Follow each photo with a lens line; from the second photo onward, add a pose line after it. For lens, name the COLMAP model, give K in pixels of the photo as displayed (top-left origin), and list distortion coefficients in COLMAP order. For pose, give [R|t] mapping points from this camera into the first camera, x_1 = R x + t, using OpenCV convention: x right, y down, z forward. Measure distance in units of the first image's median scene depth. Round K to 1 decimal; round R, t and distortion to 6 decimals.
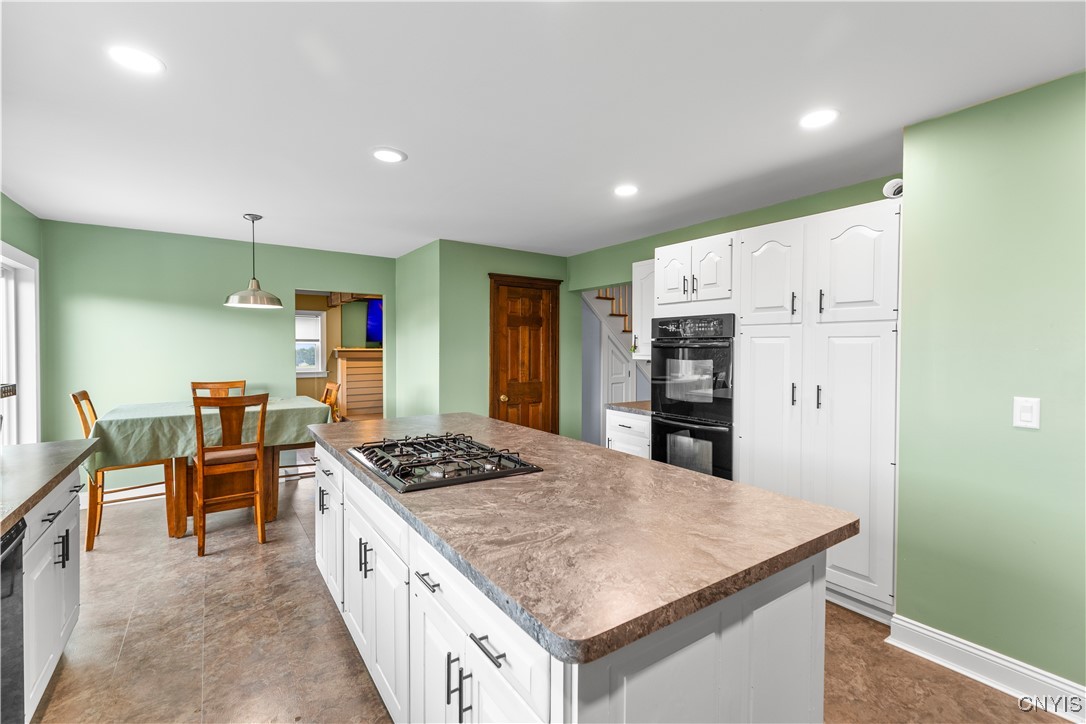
lens RADIAL K [[482.7, 0, 550.4], [0, 482.7, 353.4], [0, 0, 1]] dist [0.004436, 0.000204]
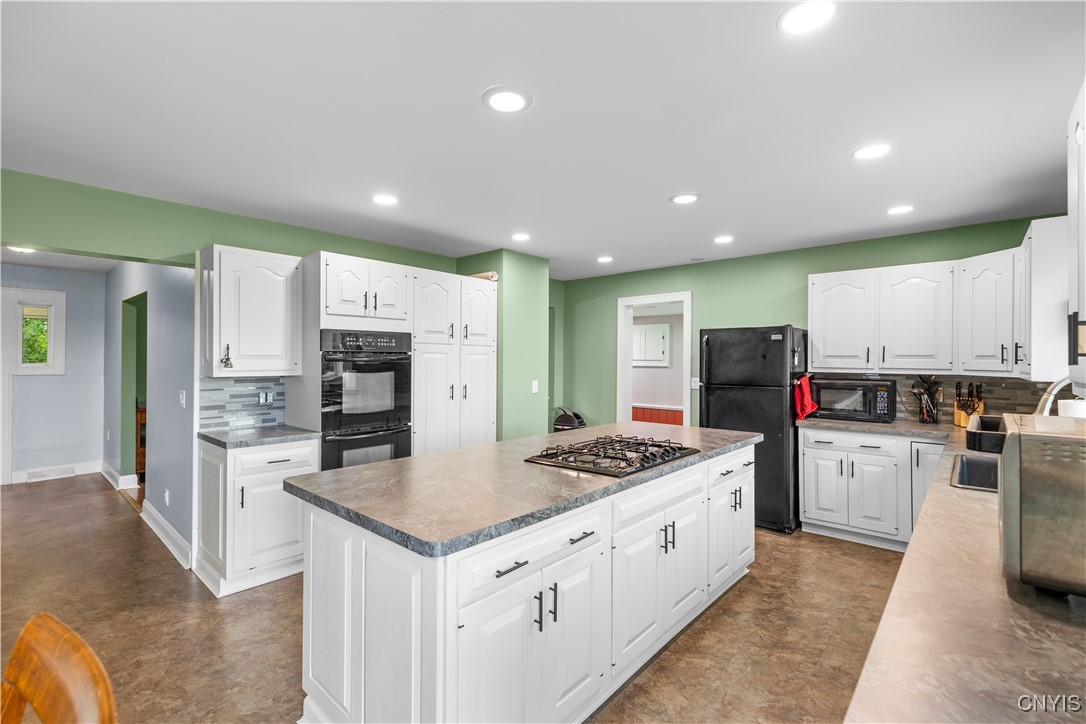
lens RADIAL K [[482.7, 0, 543.1], [0, 482.7, 361.5], [0, 0, 1]] dist [0.004436, 0.000204]
pose [[-0.215800, -0.017044, 0.976289, -0.857902], [0.002828, 0.999833, 0.018080, -0.030714], [-0.976433, 0.006663, -0.215716, 0.902345]]
